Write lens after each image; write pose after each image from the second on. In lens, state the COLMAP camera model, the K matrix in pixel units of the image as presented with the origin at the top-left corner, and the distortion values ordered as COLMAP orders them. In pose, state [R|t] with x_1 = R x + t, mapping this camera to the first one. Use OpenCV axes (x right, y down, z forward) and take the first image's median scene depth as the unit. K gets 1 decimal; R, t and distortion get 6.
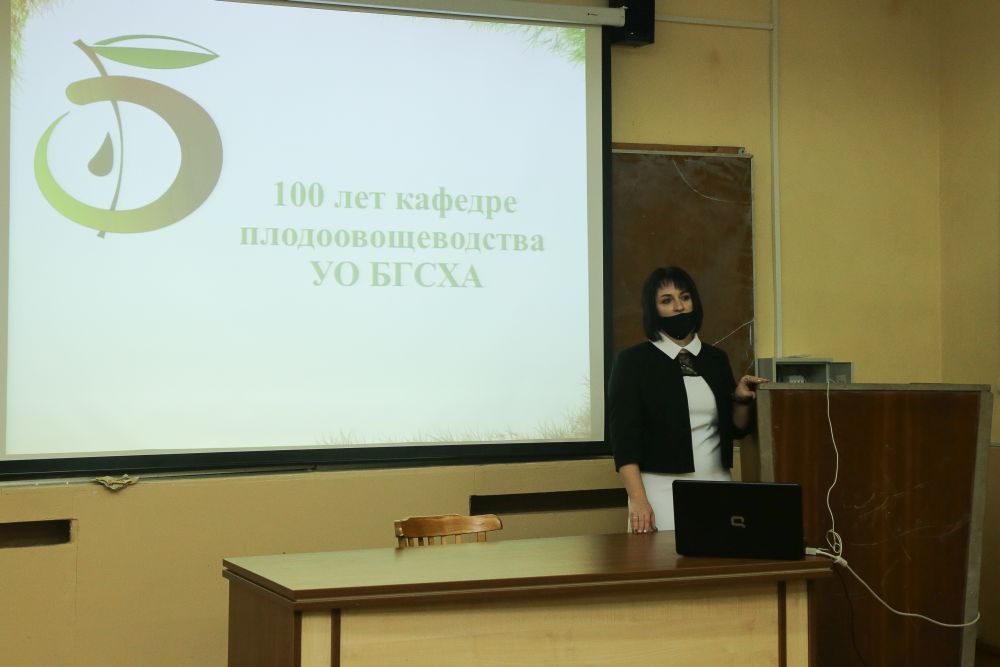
lens RADIAL K [[1664.8, 0, 557.3], [0, 1664.8, 275.5], [0, 0, 1]] dist [0.152676, 0.151875]
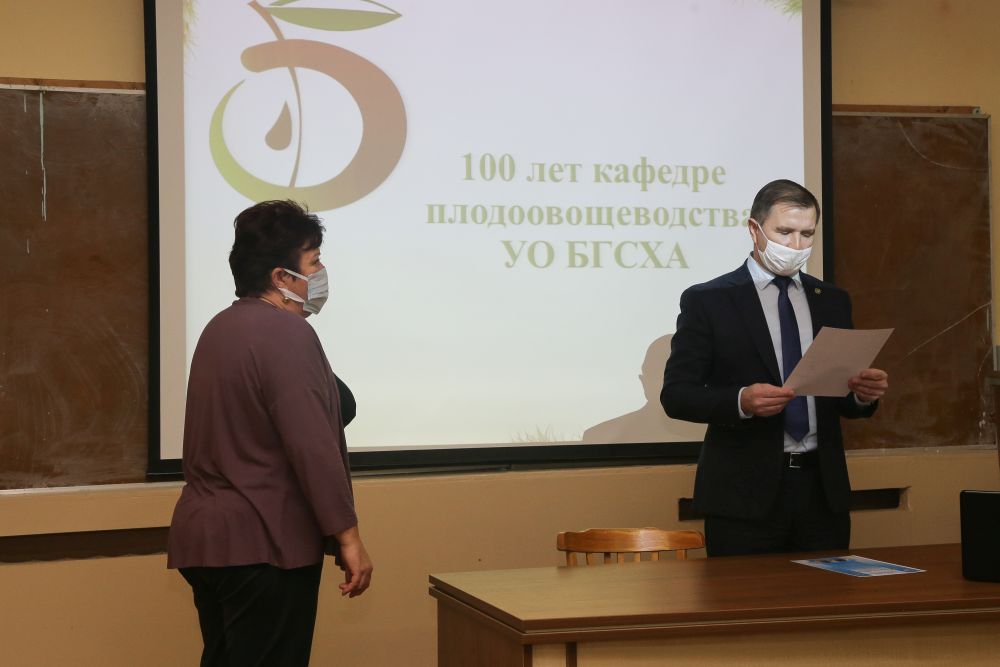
lens RADIAL K [[1586.4, 0, 522.9], [0, 1586.4, 314.3], [0, 0, 1]] dist [0.161177, 0.153296]
pose [[0.995059, -0.009603, -0.098823, -0.050314], [0.012152, 0.999608, 0.025225, 0.009509], [0.098542, -0.026302, 0.994785, 0.137839]]
